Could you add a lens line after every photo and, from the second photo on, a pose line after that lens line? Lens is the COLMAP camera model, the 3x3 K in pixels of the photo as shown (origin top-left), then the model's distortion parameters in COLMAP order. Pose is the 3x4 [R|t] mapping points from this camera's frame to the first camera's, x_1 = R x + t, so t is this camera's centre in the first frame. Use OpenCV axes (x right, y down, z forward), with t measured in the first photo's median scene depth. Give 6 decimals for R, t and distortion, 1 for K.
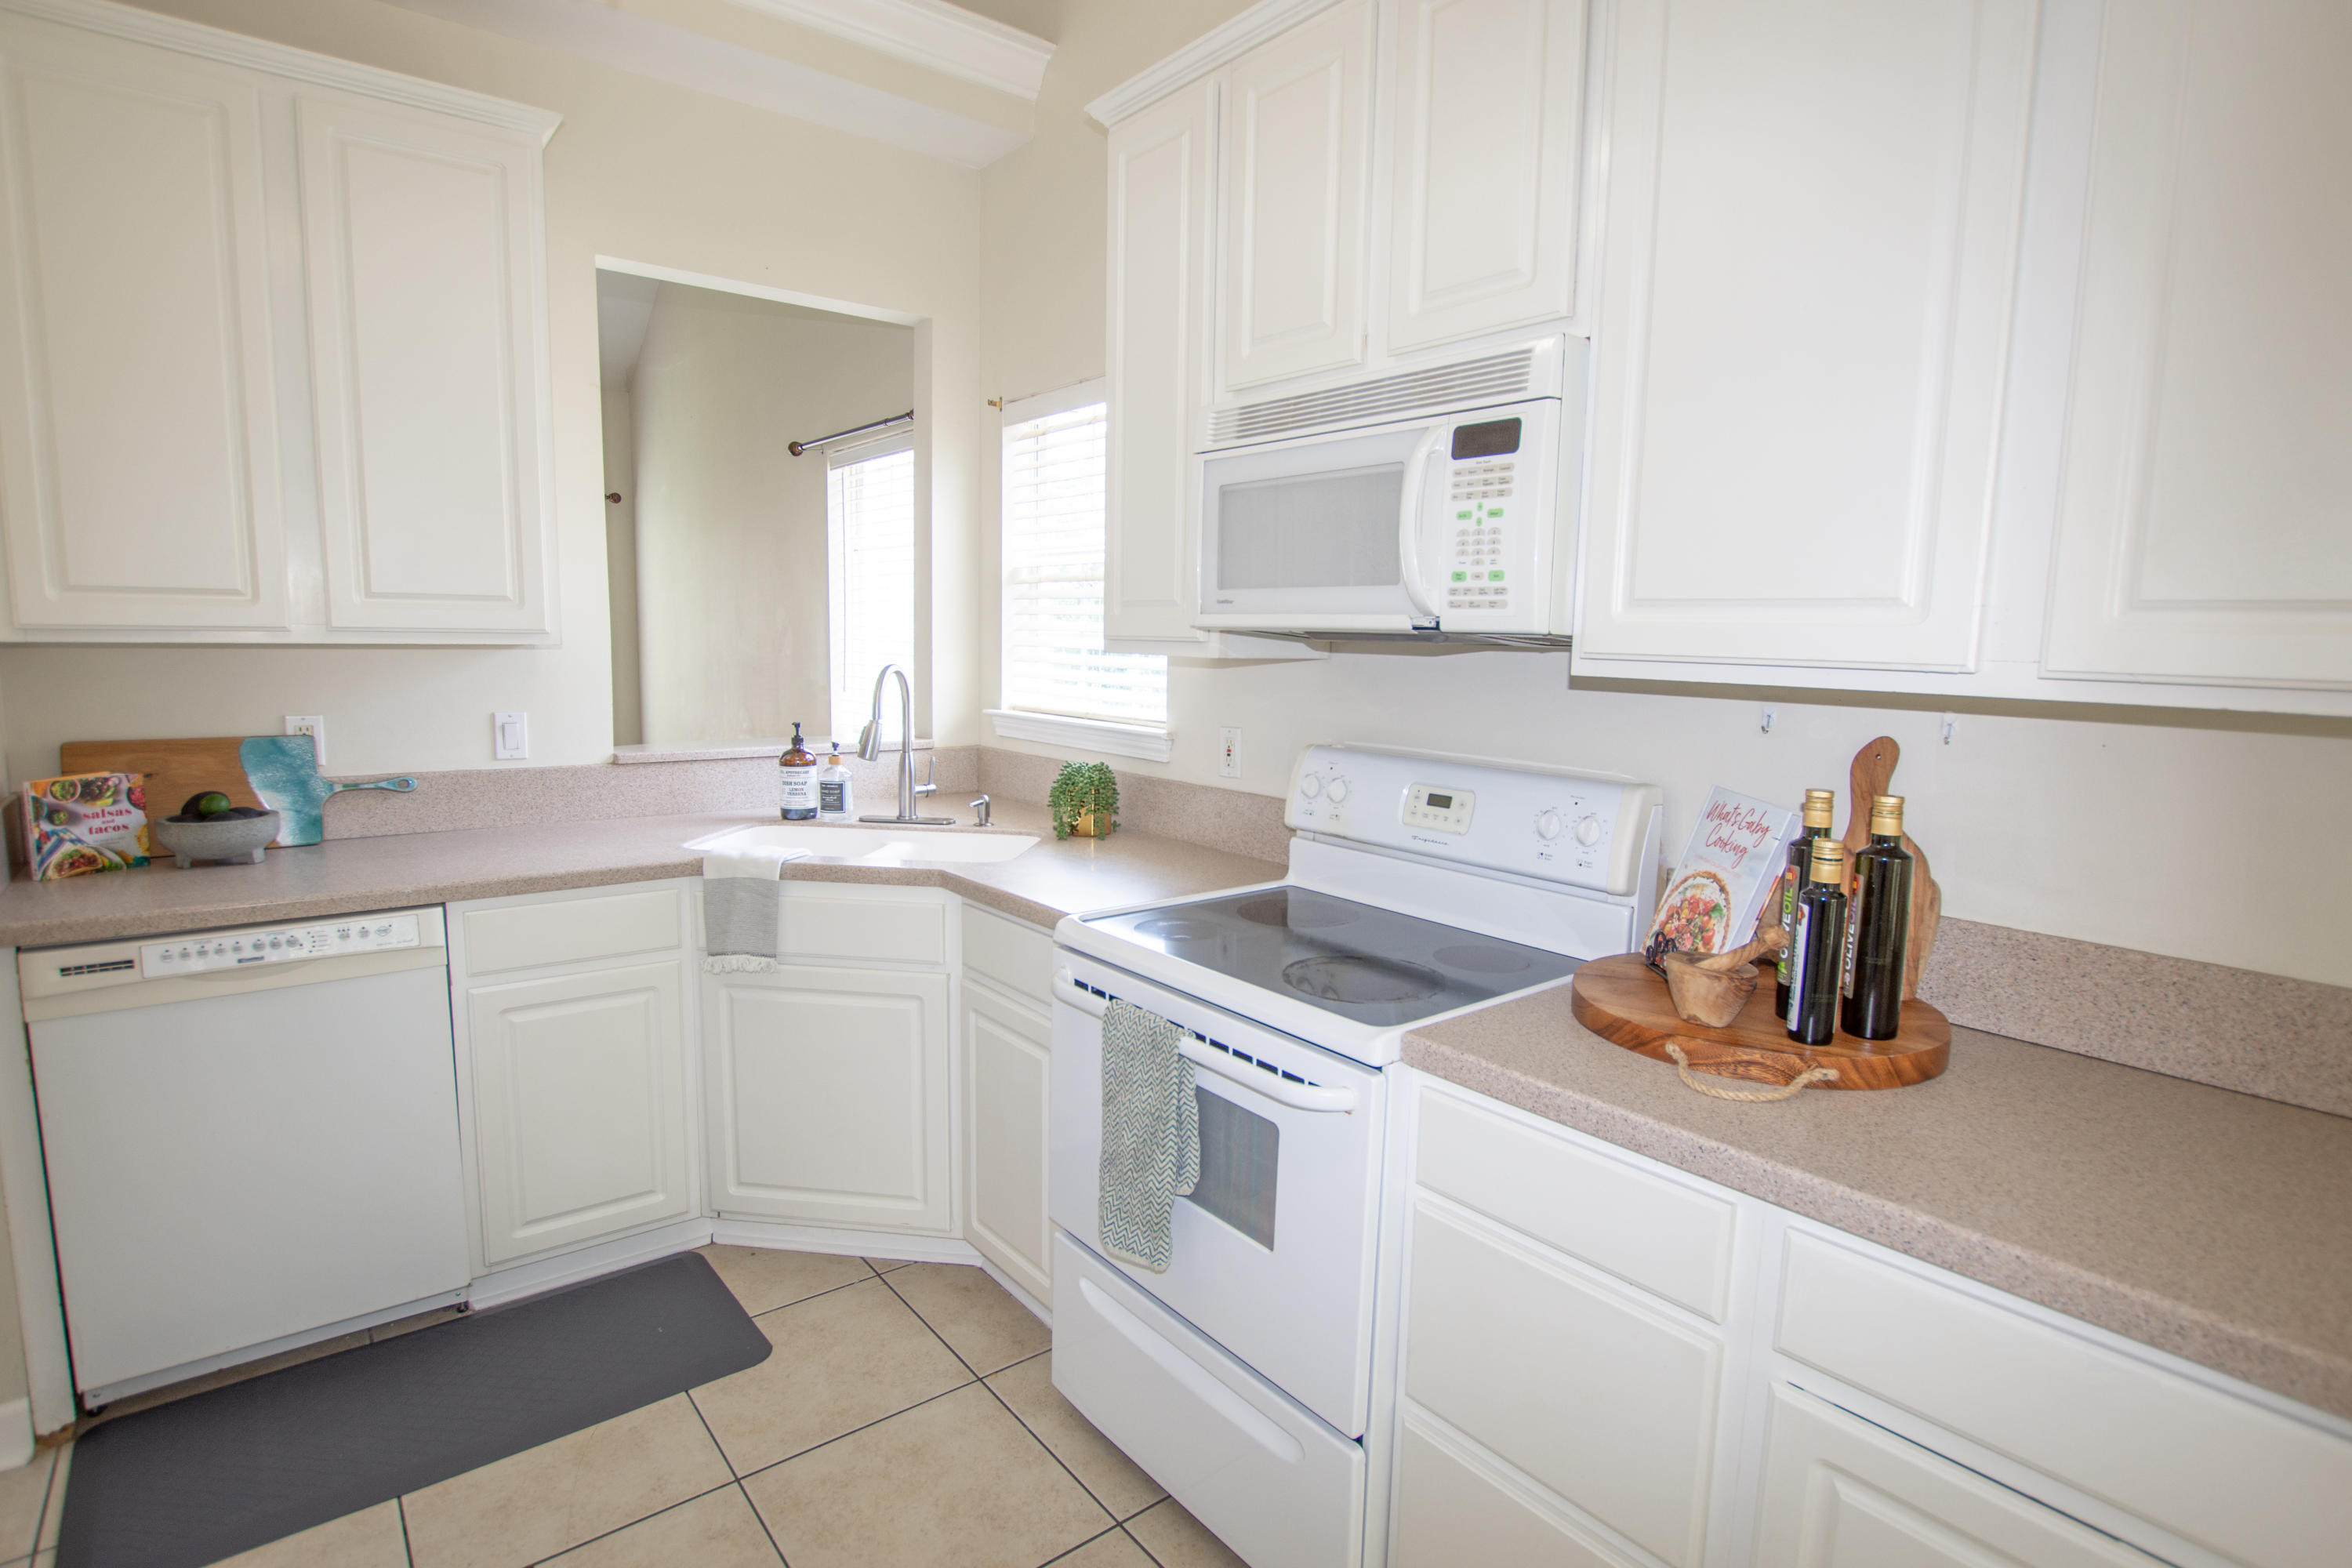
lens RADIAL K [[1179.8, 0, 1176.0], [0, 1179.8, 784.0], [0, 0, 1]] dist [-0.023369, 0.001101]
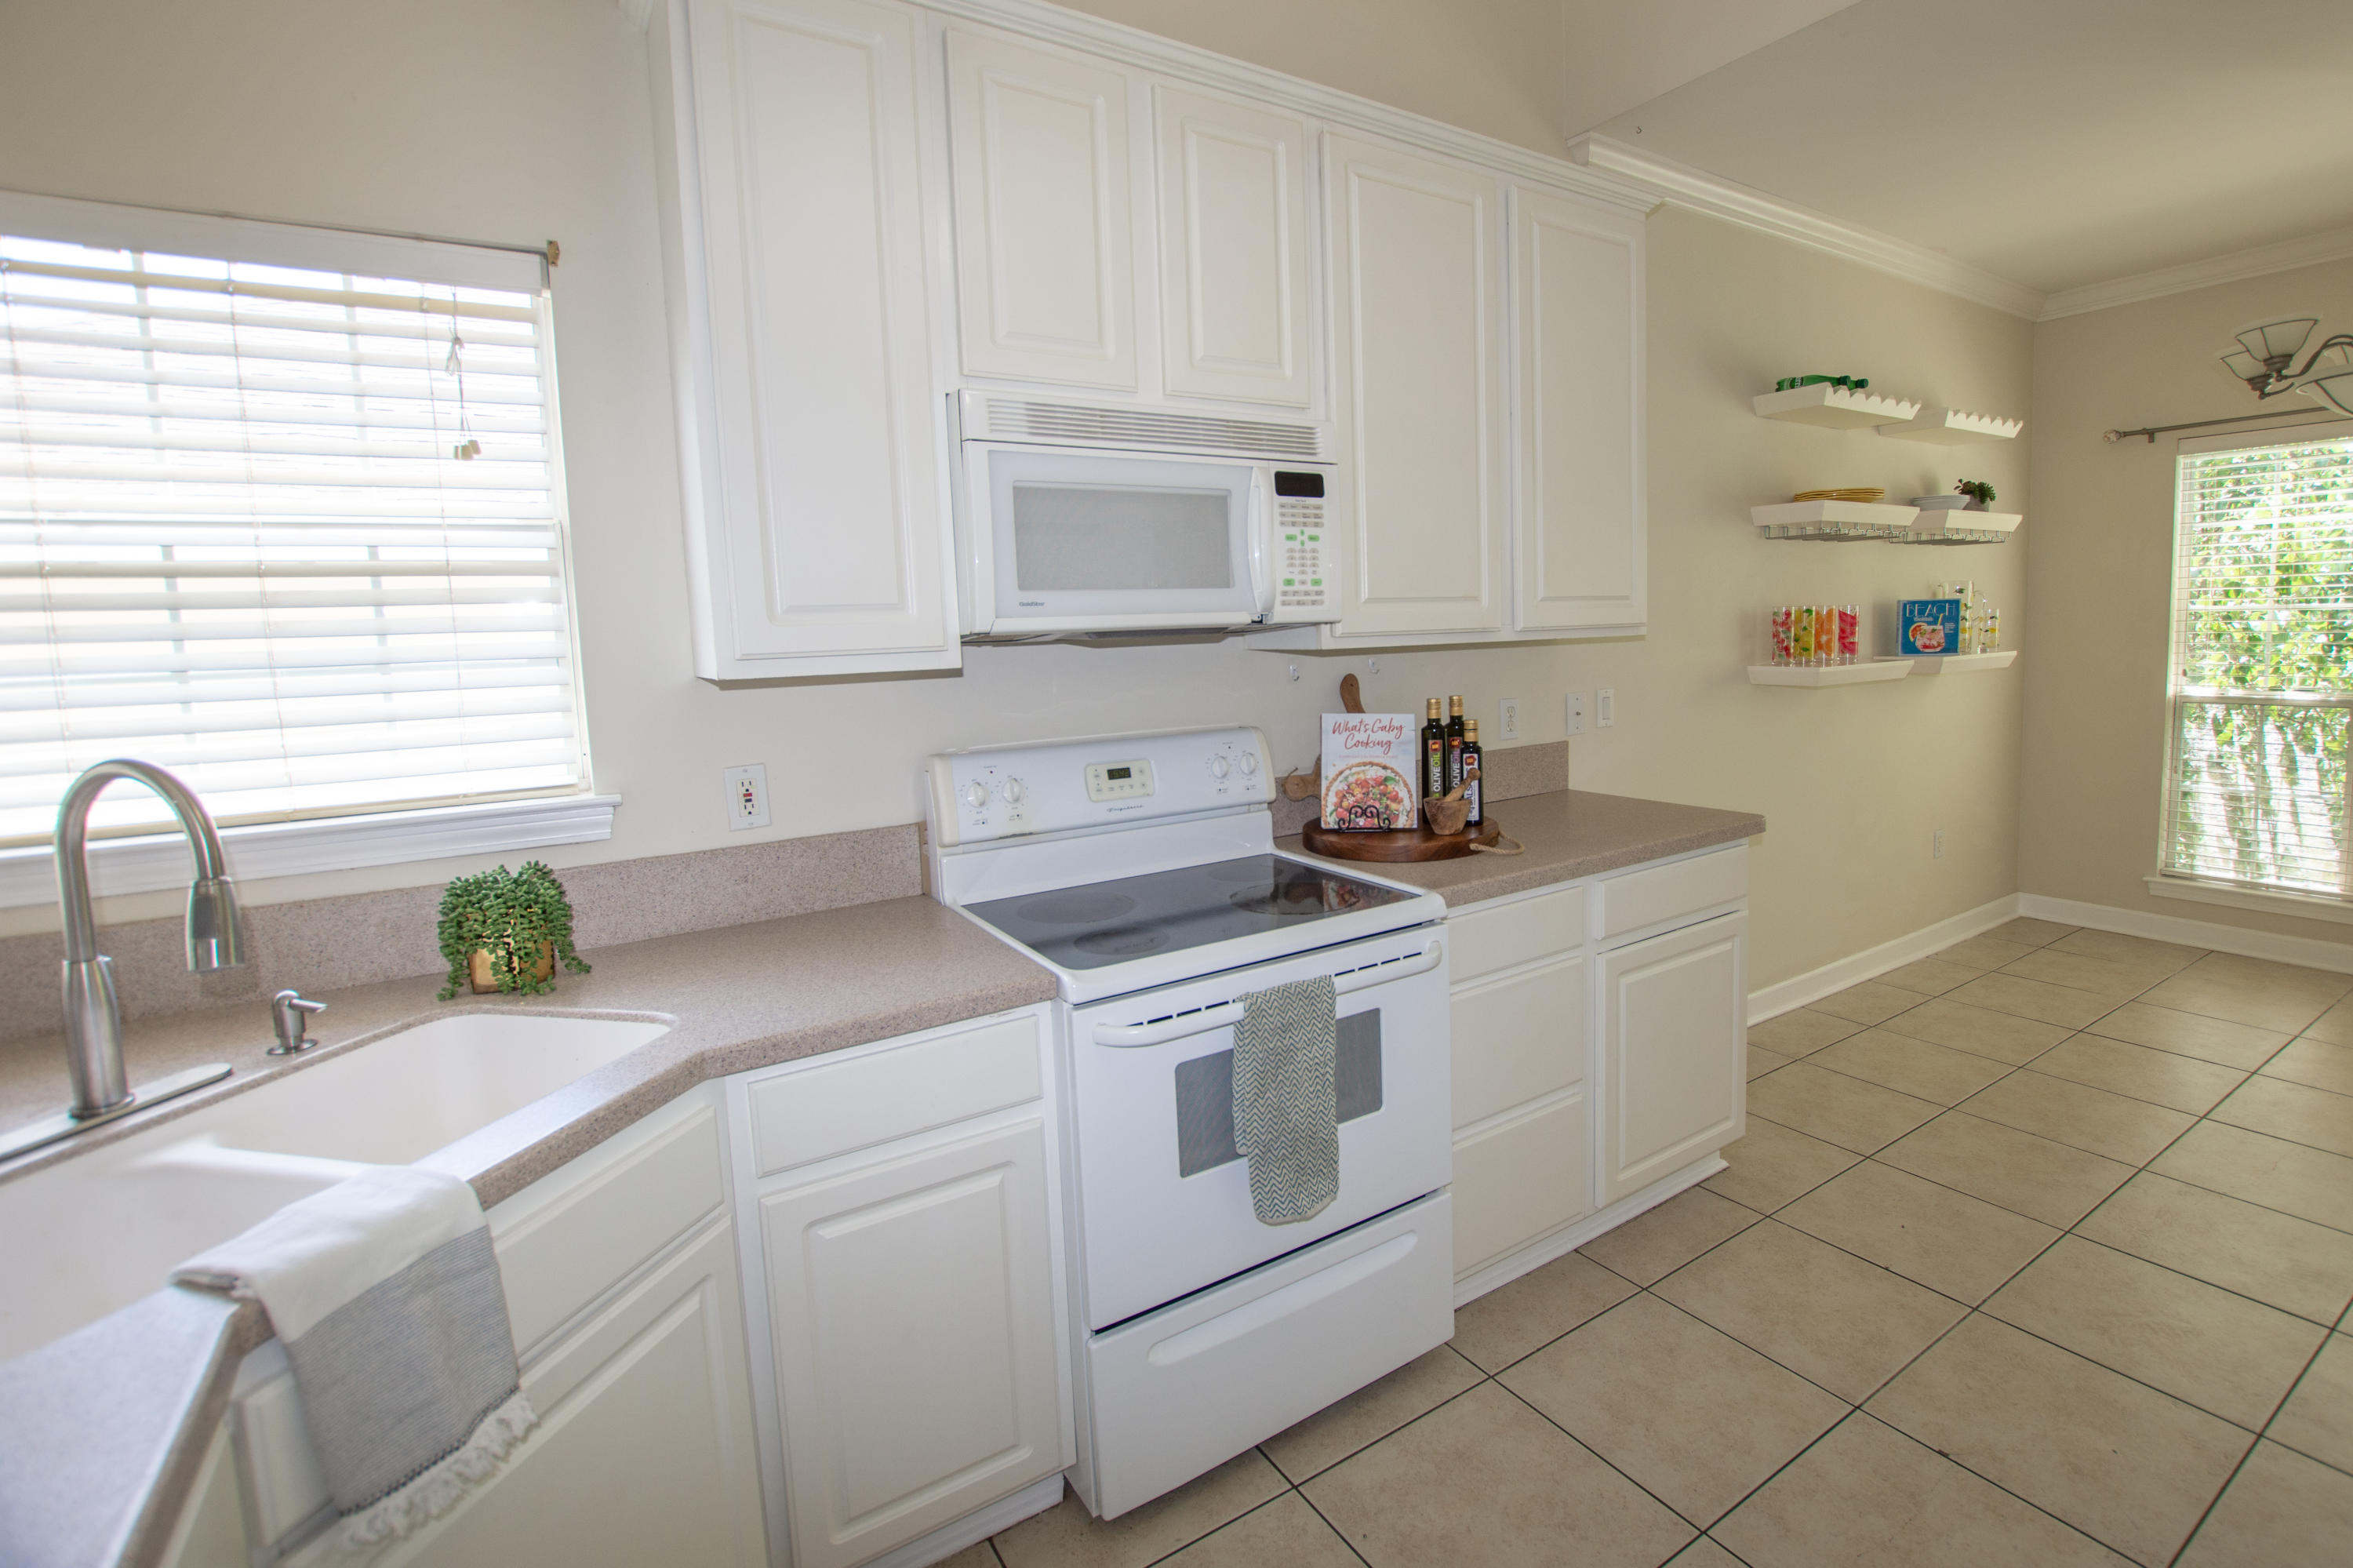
lens RADIAL K [[1083.1, 0, 1250.5], [0, 1083.1, 738.6], [0, 0, 1]] dist [0.018945, 0.000196]
pose [[0.087064, -0.118232, 0.989162, -0.780441], [0.164167, 0.981060, 0.102814, -0.103119], [-0.982583, 0.153436, 0.104825, 0.717672]]
